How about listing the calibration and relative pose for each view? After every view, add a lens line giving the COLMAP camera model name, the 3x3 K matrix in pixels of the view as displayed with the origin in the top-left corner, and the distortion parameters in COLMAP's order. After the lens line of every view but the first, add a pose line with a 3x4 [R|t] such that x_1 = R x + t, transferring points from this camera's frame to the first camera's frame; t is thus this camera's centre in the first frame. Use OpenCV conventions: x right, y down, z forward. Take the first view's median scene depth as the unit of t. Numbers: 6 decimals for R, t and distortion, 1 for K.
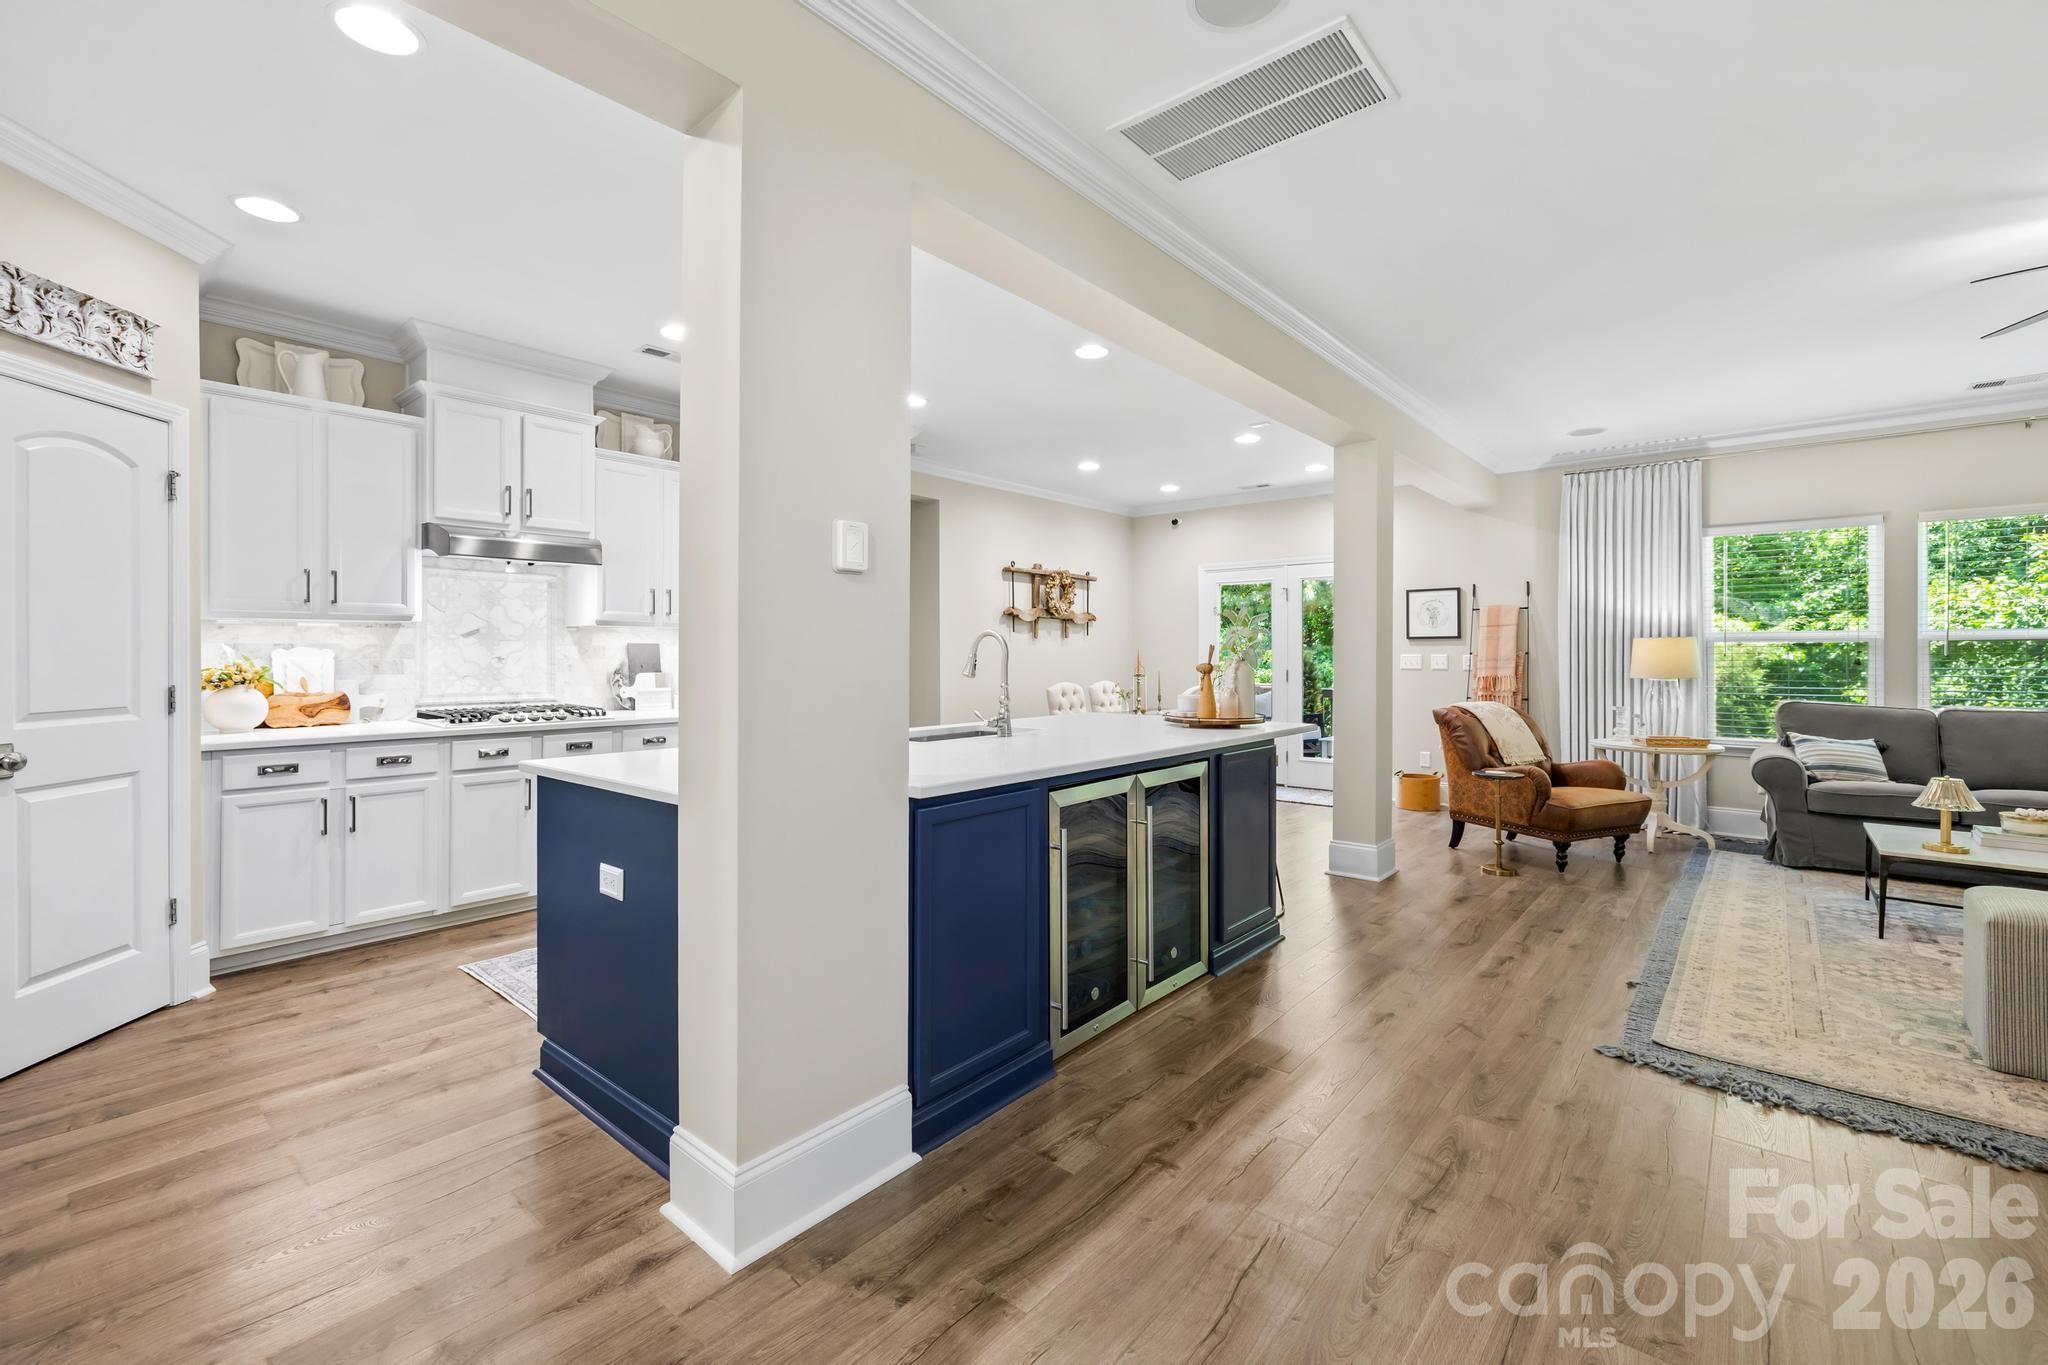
lens RADIAL K [[861.9, 0, 1012.6], [0, 861.9, 651.3], [0, 0, 1]] dist [0.000178, -0.001082]
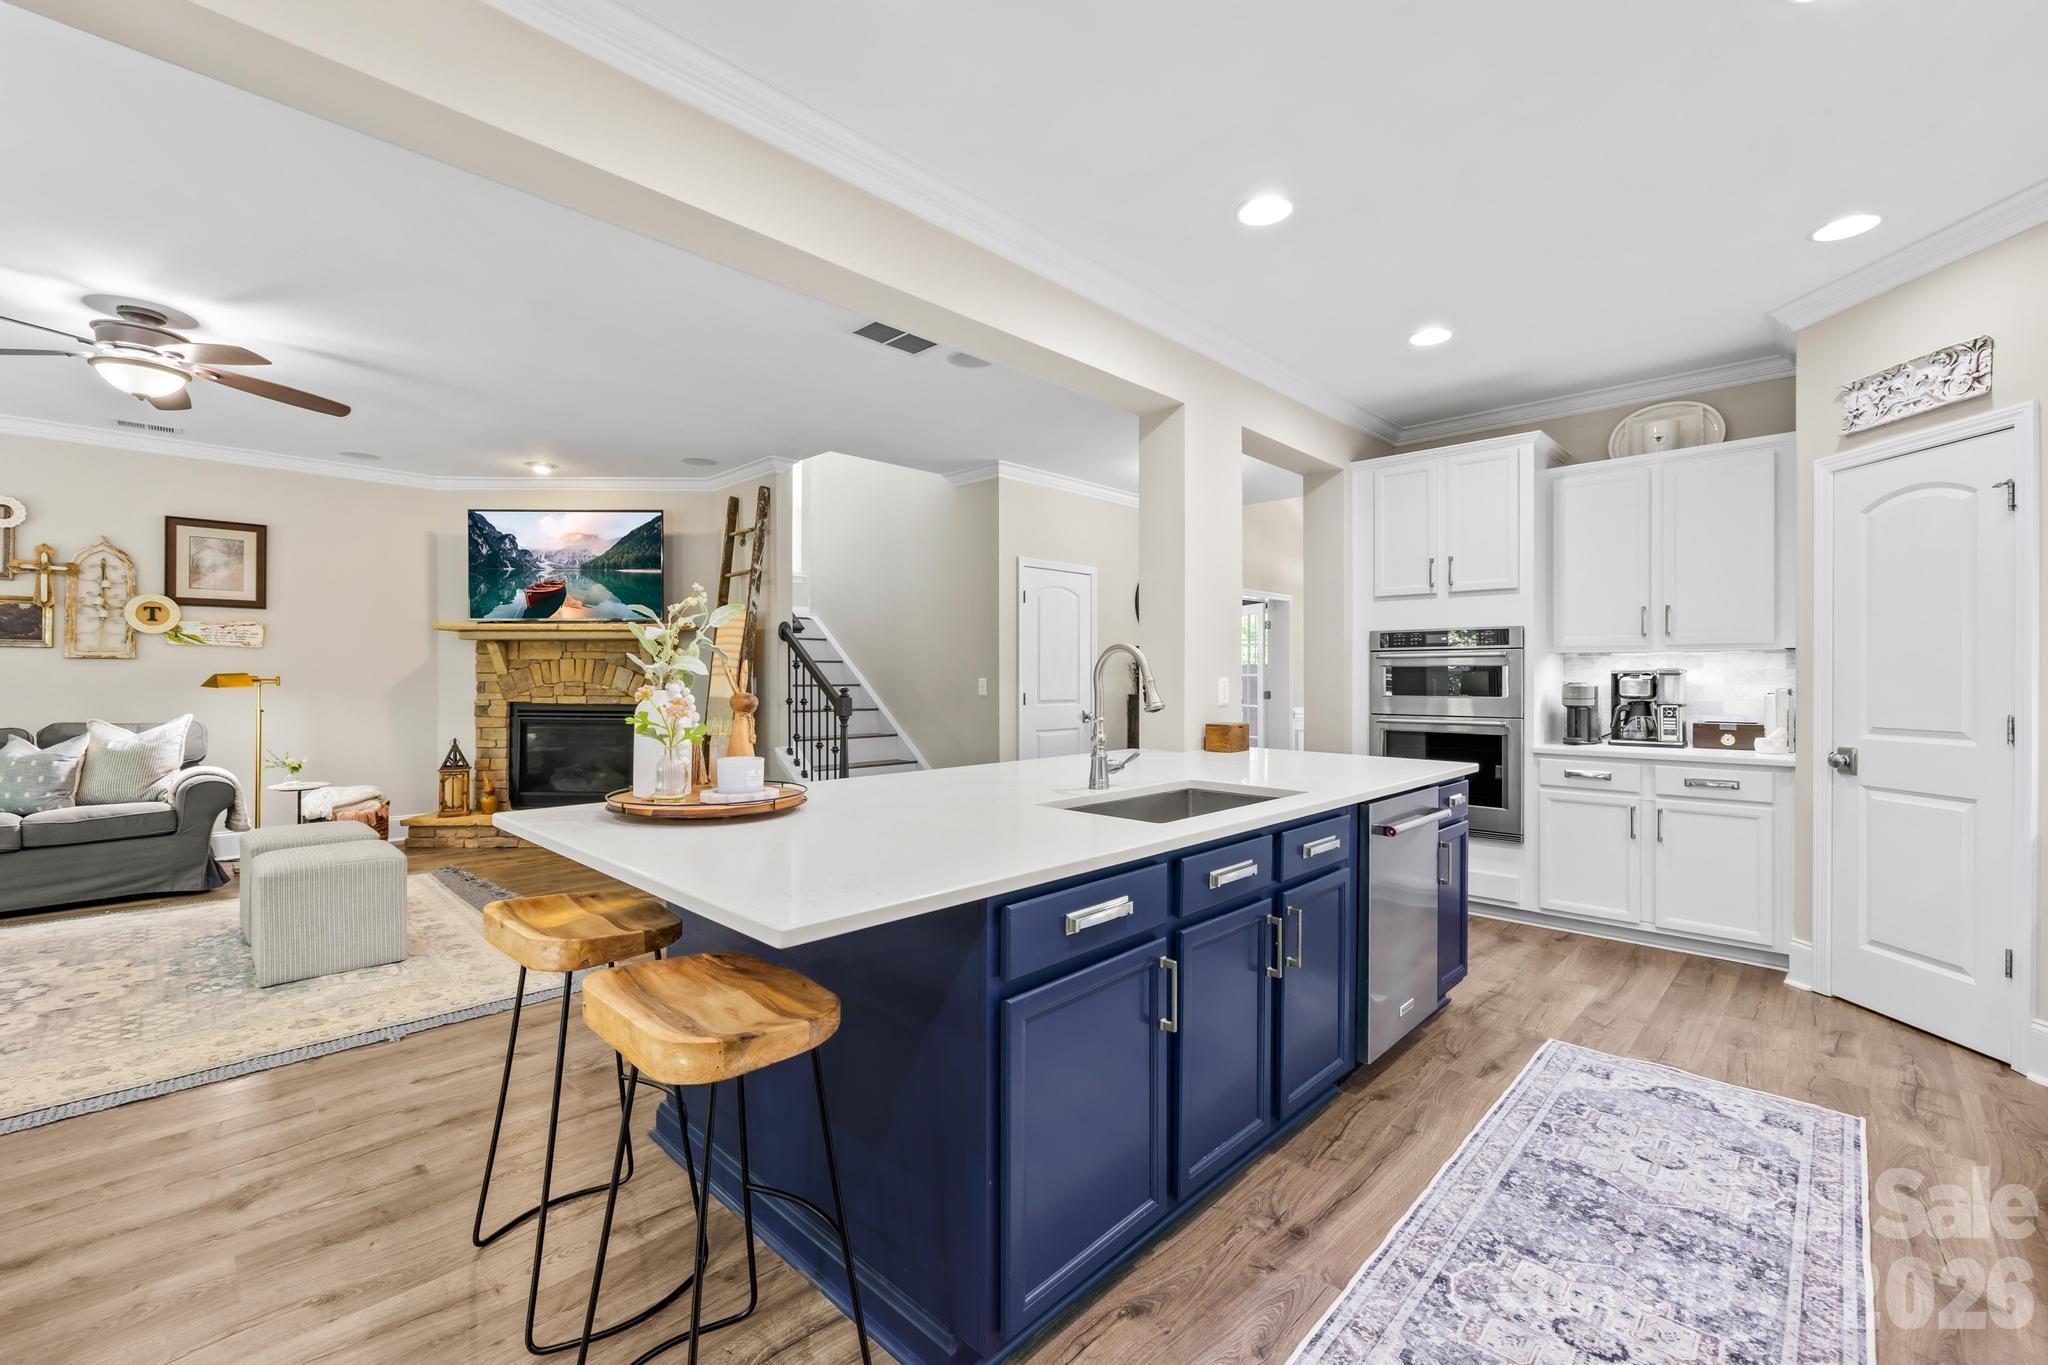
lens RADIAL K [[859.9, 0, 1012.8], [0, 859.9, 676.0], [0, 0, 1]] dist [-0.001097, 0.000067]
pose [[-0.997944, -0.003422, 0.064000, 0.011798], [-0.003487, 0.999994, -0.000903, 0.001964], [-0.063997, -0.001124, -0.997949, 1.261034]]
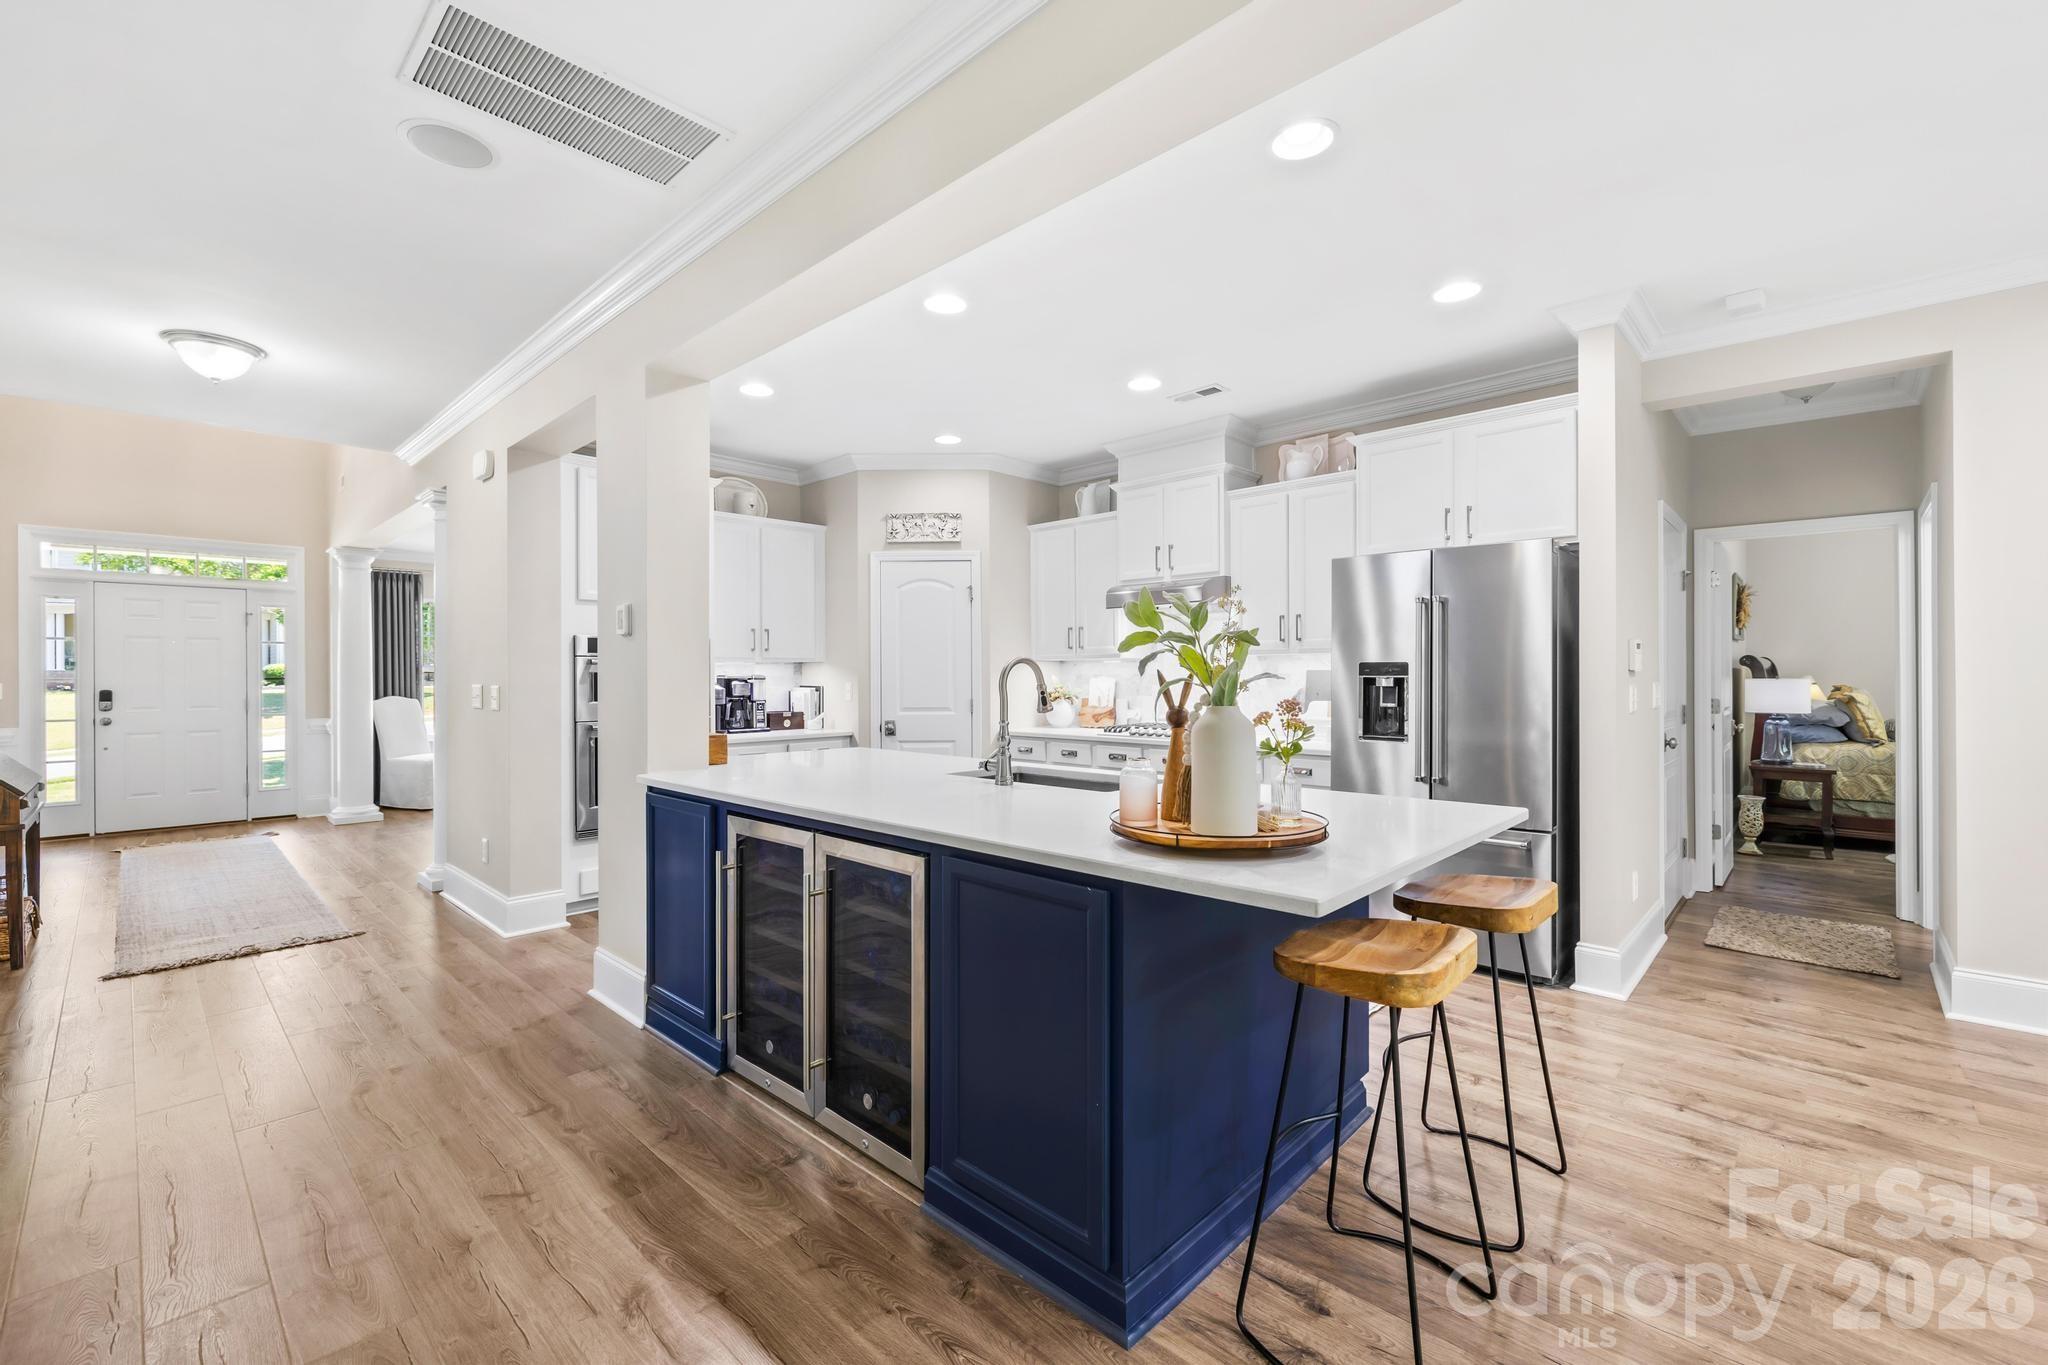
lens RADIAL K [[861.9, 0, 1018.0], [0, 861.9, 676.7], [0, 0, 1]] dist [0.000178, -0.001082]
pose [[-0.046016, -0.000569, -0.998941, 0.591965], [0.004881, 0.999988, -0.000794, -0.003364], [0.998929, -0.004912, -0.046013, 0.760985]]
